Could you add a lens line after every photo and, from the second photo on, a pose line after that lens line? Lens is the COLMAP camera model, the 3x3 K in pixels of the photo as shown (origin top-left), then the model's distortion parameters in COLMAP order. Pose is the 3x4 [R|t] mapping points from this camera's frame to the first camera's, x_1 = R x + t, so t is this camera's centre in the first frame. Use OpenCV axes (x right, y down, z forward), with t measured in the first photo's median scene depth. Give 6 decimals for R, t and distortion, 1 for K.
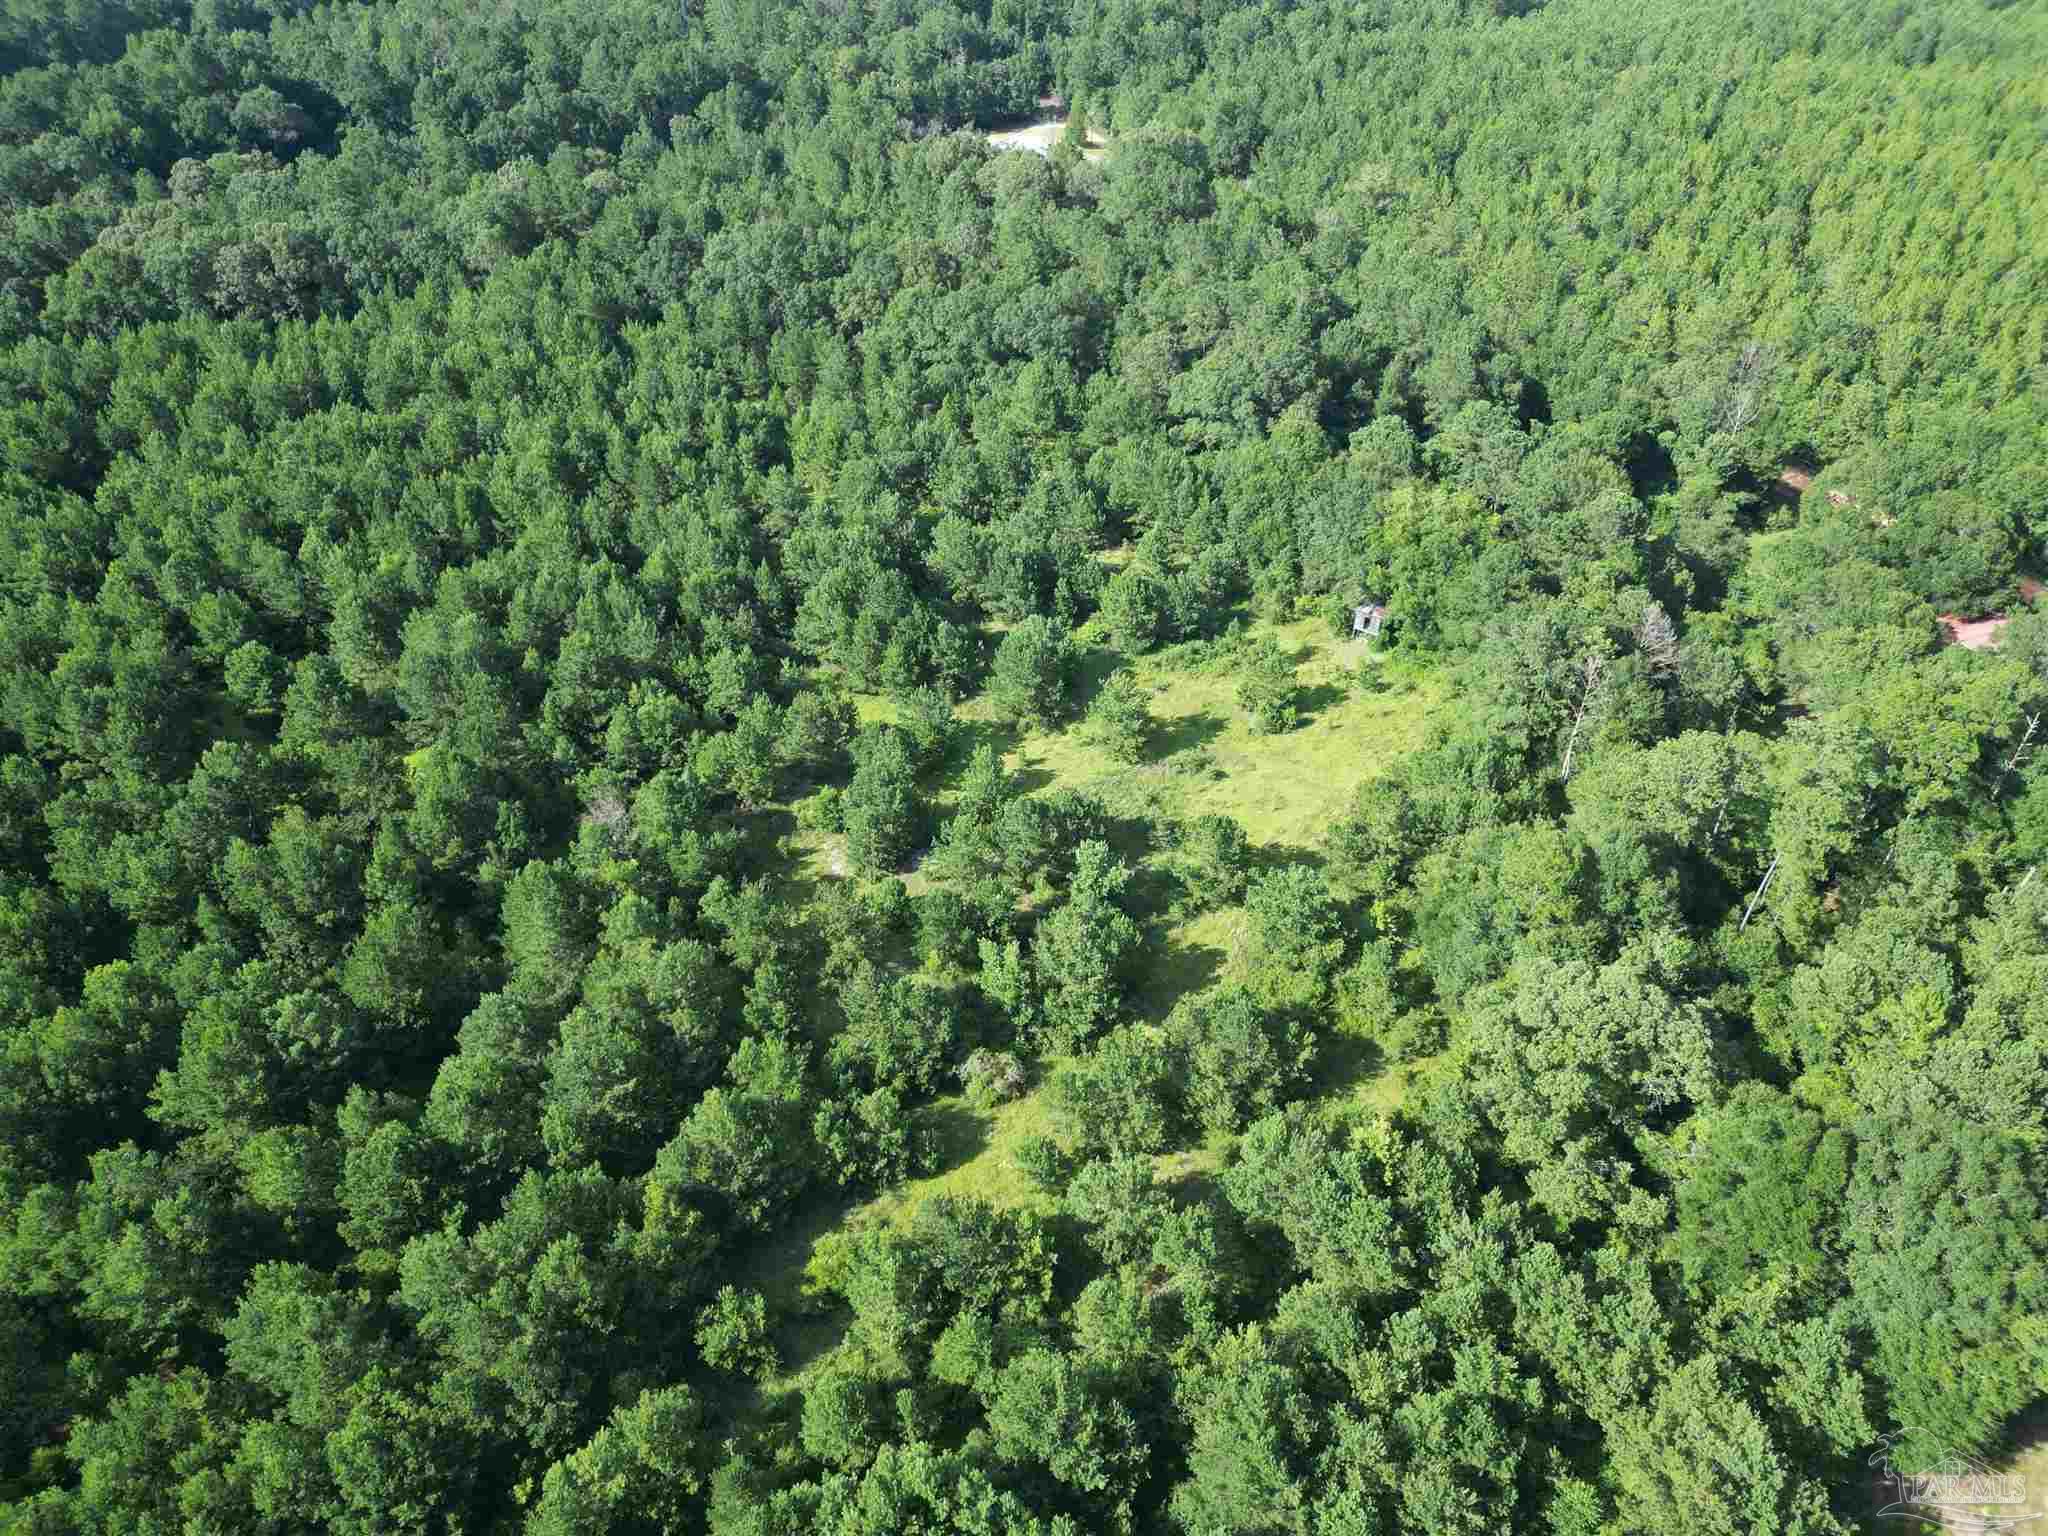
lens RADIAL K [[1417.6, 0, 1019.3], [0, 1417.6, 772.0], [0, 0, 1]] dist [0.077492, -0.086120]
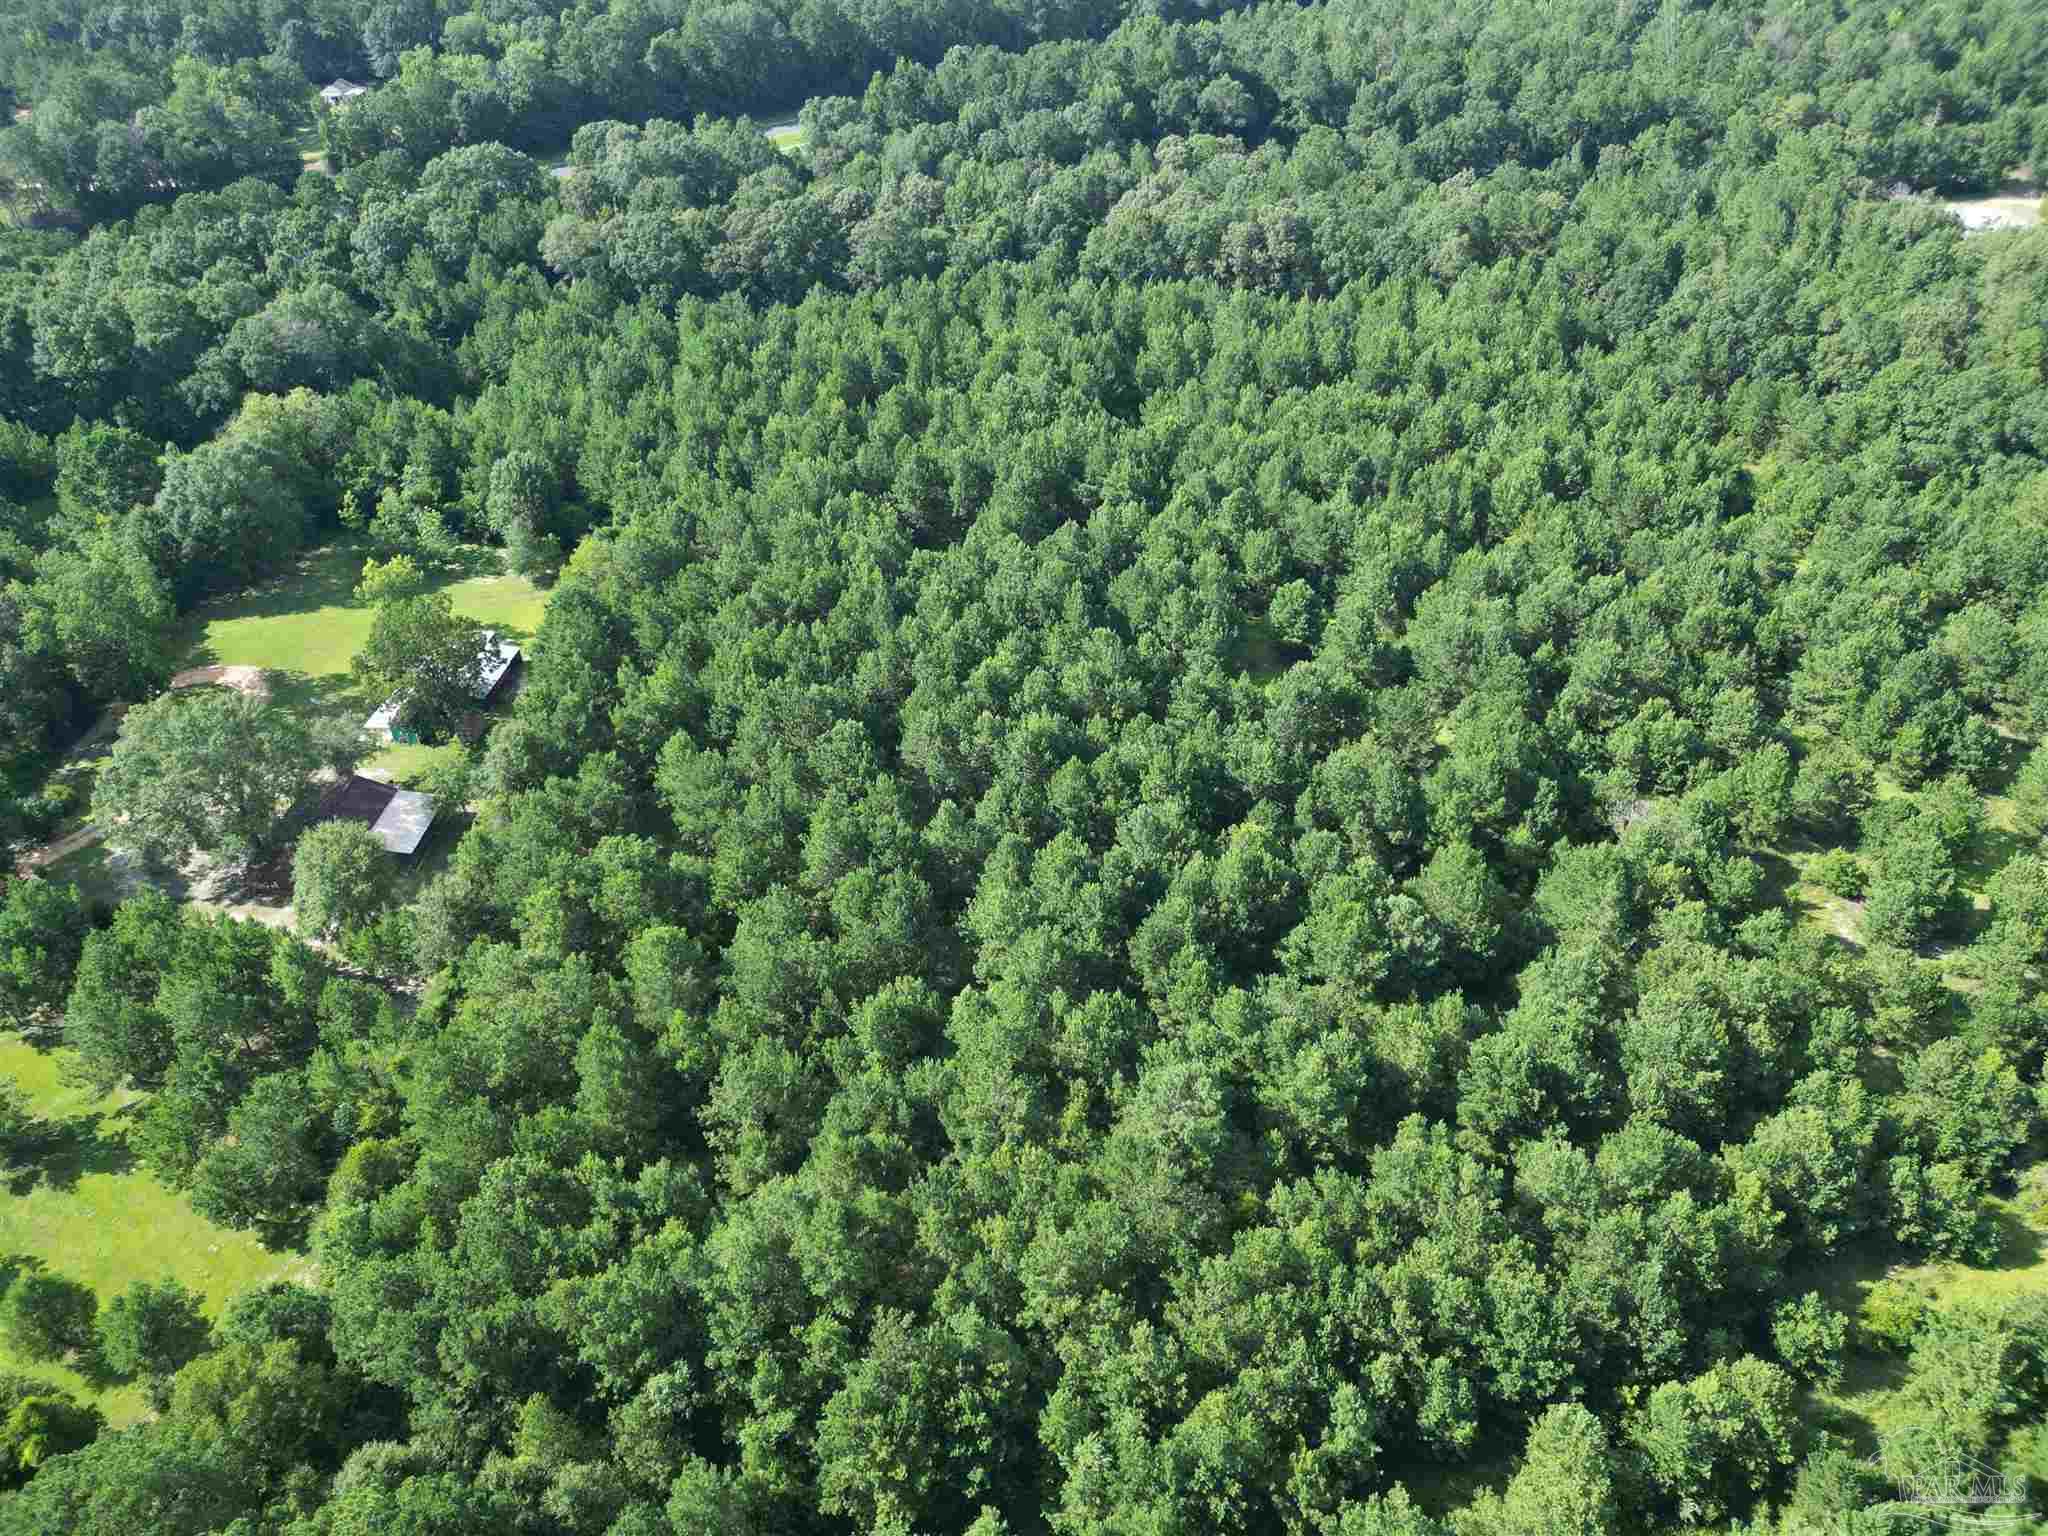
lens RADIAL K [[1427.6, 0, 1024.0], [0, 1427.6, 768.0], [0, 0, 1]] dist [0.045379, -0.030400]
pose [[0.898827, 0.272789, -0.343069, -0.276192], [-0.274409, 0.960567, 0.044848, 0.058896], [0.341775, 0.053831, 0.938239, -0.130676]]
